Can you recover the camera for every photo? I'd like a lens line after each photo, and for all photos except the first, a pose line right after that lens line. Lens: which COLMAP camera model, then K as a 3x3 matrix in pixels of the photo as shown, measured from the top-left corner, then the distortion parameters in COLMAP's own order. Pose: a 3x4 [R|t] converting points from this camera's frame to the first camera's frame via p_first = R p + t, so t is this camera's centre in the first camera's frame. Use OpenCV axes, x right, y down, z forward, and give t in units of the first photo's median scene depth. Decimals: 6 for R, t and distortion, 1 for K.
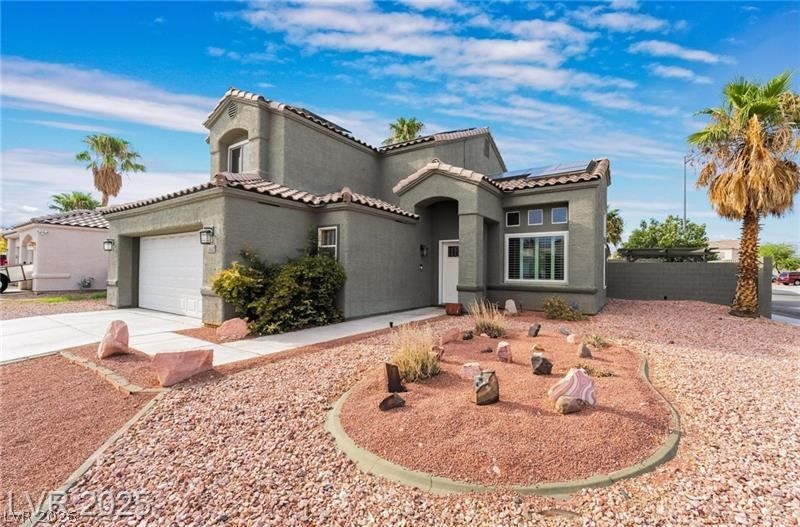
lens RADIAL K [[336.2, 0, 403.4], [0, 336.2, 268.8], [0, 0, 1]] dist [-0.002864, -0.000221]
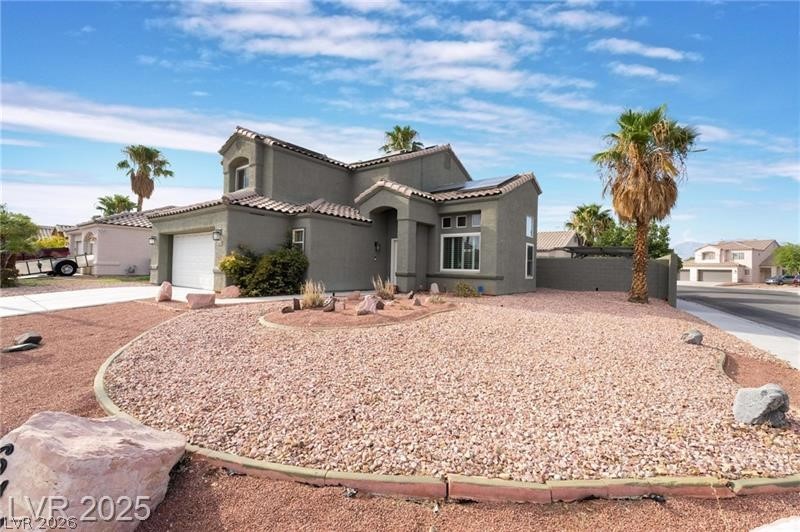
lens RADIAL K [[348.0, 0, 397.6], [0, 348.0, 267.1], [0, 0, 1]] dist [0.002014, 0.000125]
pose [[0.997097, 0.013133, -0.074998, 0.265325], [-0.013185, 0.999913, -0.000198, 0.028807], [0.074988, 0.001186, 0.997184, -0.389921]]
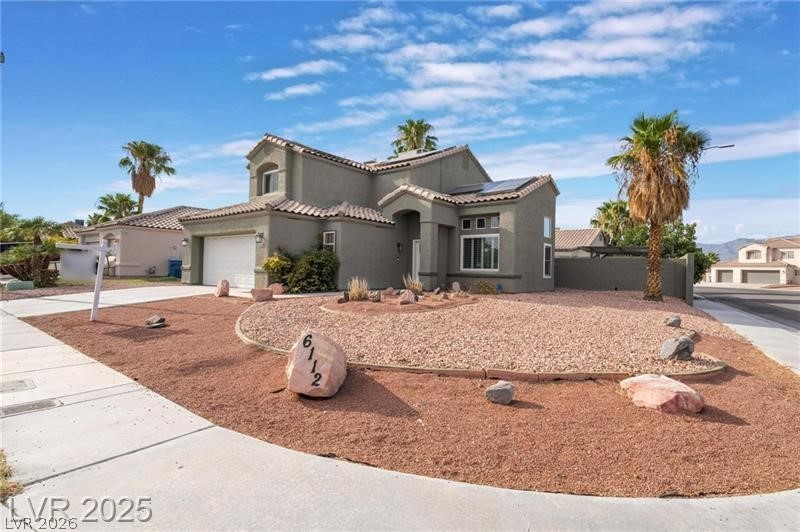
lens RADIAL K [[396.3, 0, 397.4], [0, 396.3, 265.6], [0, 0, 1]] dist [0.012218, 0.000032]
pose [[0.995859, 0.009615, -0.090407, 0.215737], [-0.010387, 0.999913, -0.008081, 0.037321], [0.090321, 0.008987, 0.995872, -0.672777]]
